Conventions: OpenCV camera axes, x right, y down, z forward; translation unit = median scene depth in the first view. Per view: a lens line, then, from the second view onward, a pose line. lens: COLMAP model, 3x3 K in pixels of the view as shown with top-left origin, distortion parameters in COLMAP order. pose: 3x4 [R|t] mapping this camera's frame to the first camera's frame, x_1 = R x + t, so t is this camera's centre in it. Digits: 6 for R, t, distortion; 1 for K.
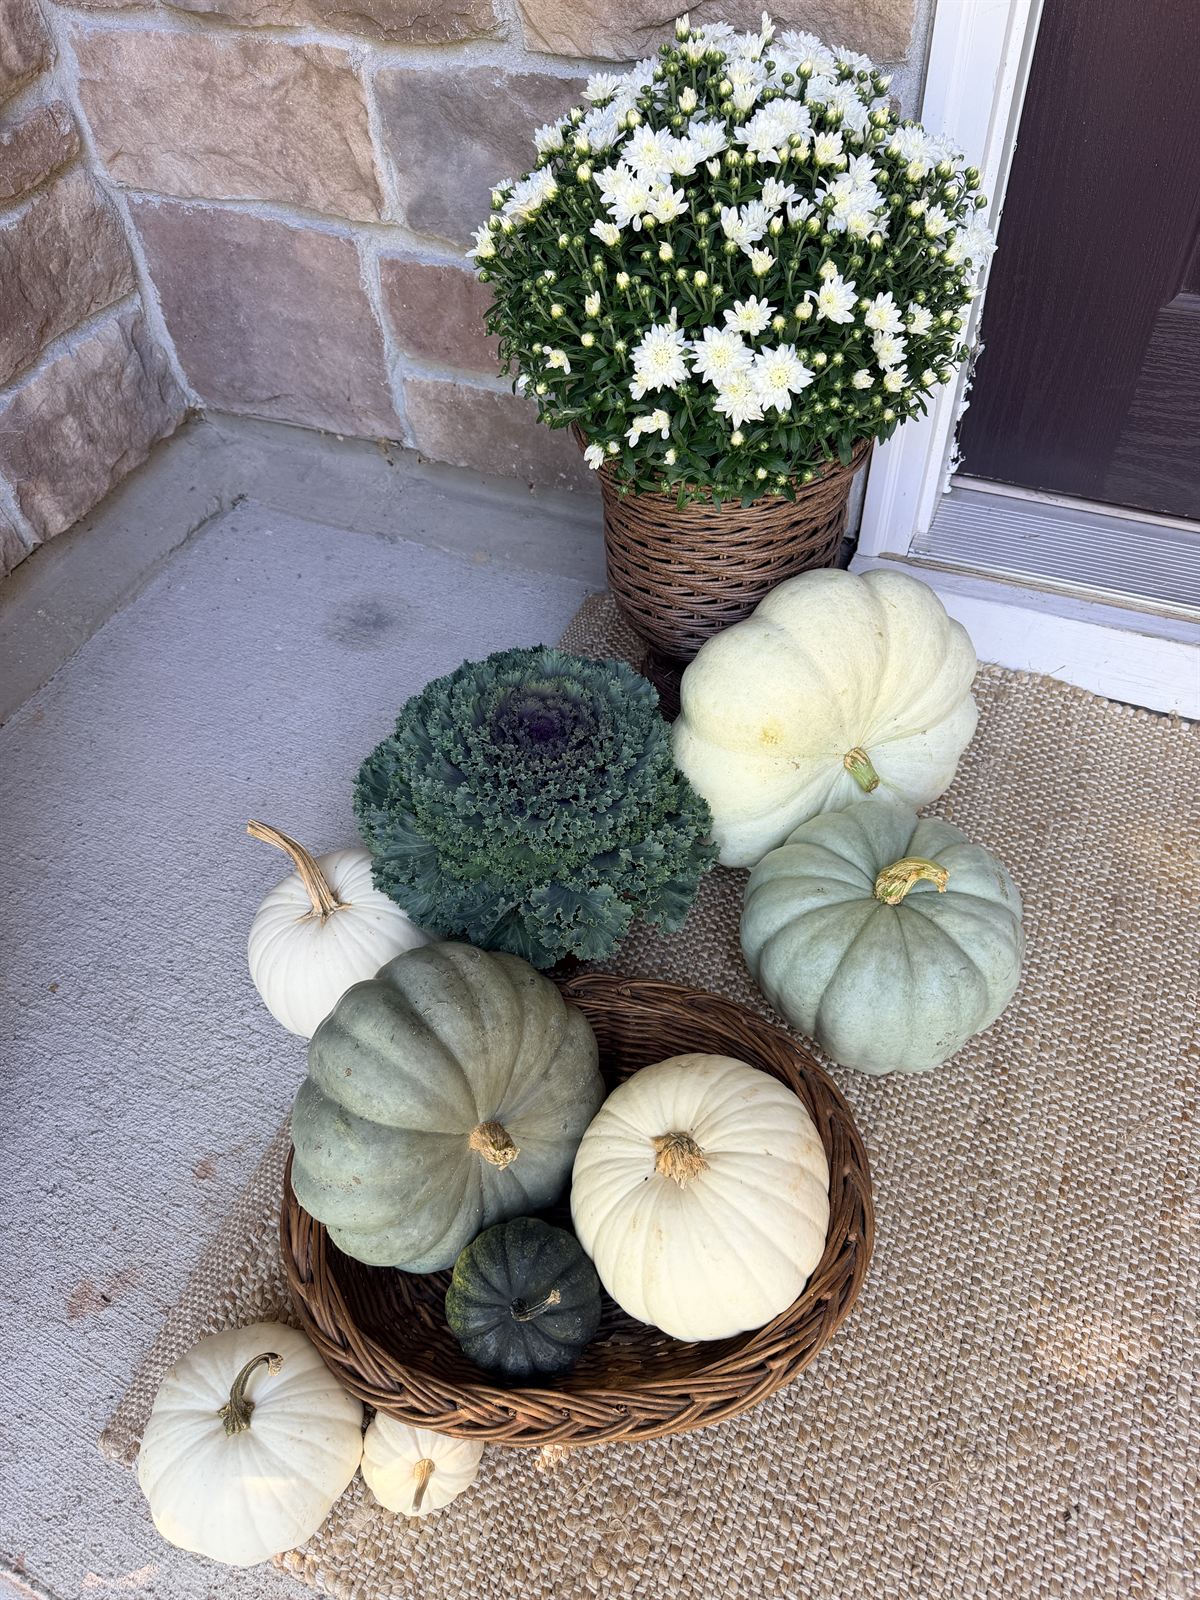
lens RADIAL K [[1127.2, 0, 603.4], [0, 1127.2, 804.0], [0, 0, 1]] dist [0.038272, -0.048215]
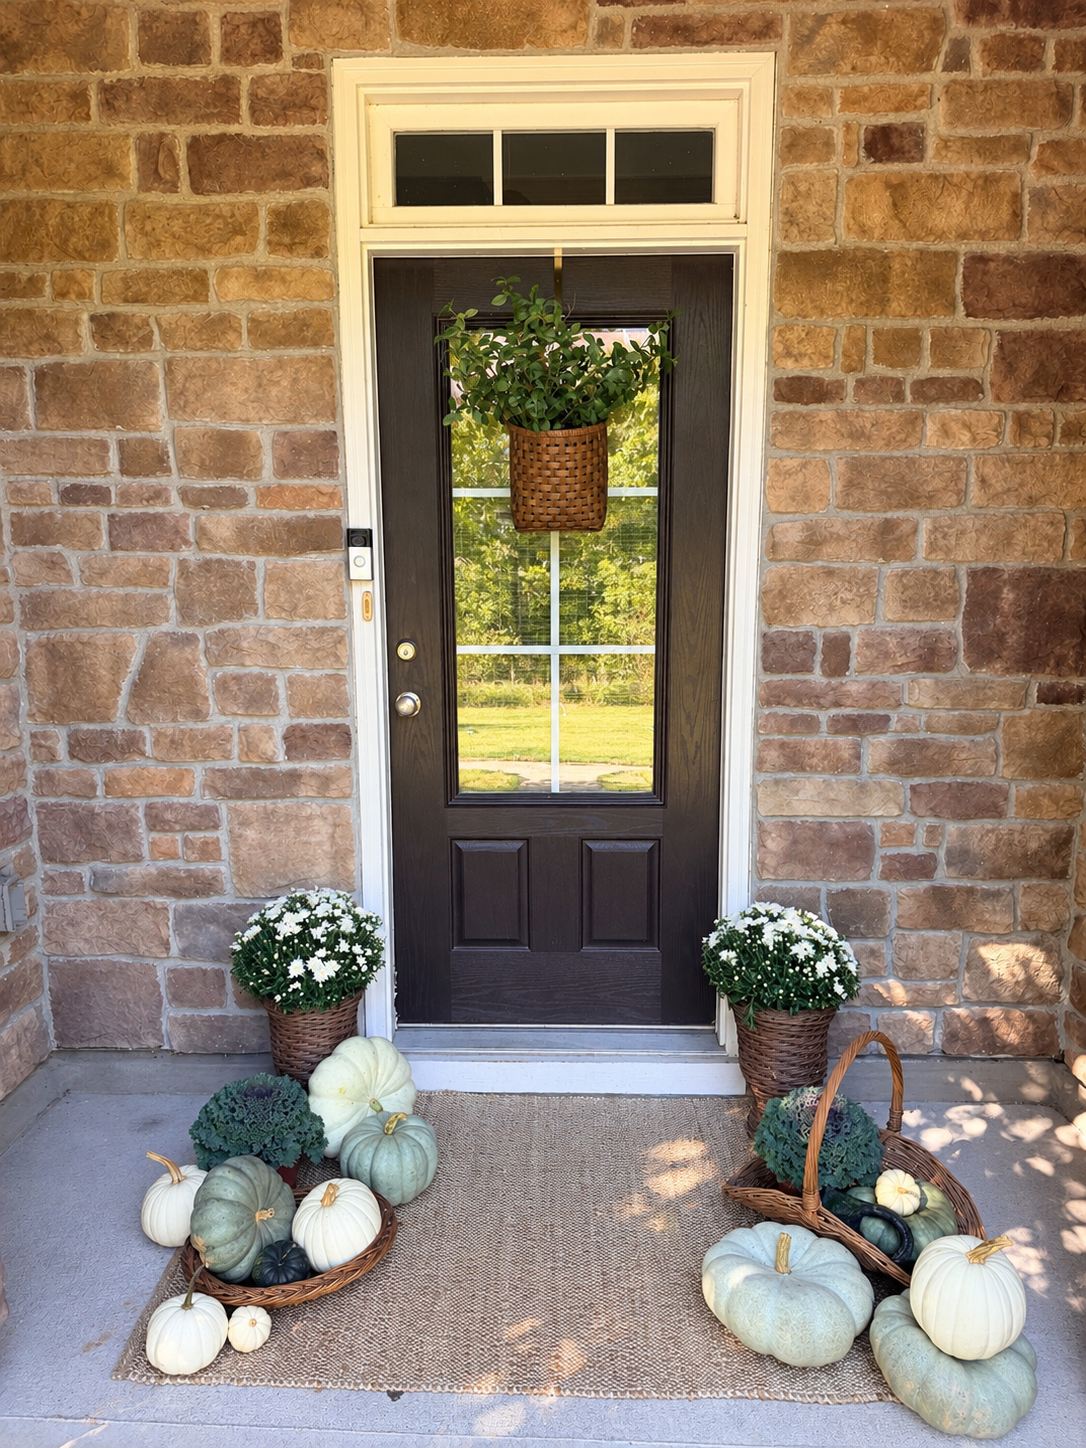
lens RADIAL K [[1020.1, 0, 549.0], [0, 1020.1, 718.9], [0, 0, 1]] dist [0.038272, -0.048215]
pose [[0.928772, -0.001798, 0.370648, -0.396712], [0.251568, 0.737450, -0.626802, 1.218966], [-0.272207, 0.675399, 0.685375, -1.904835]]
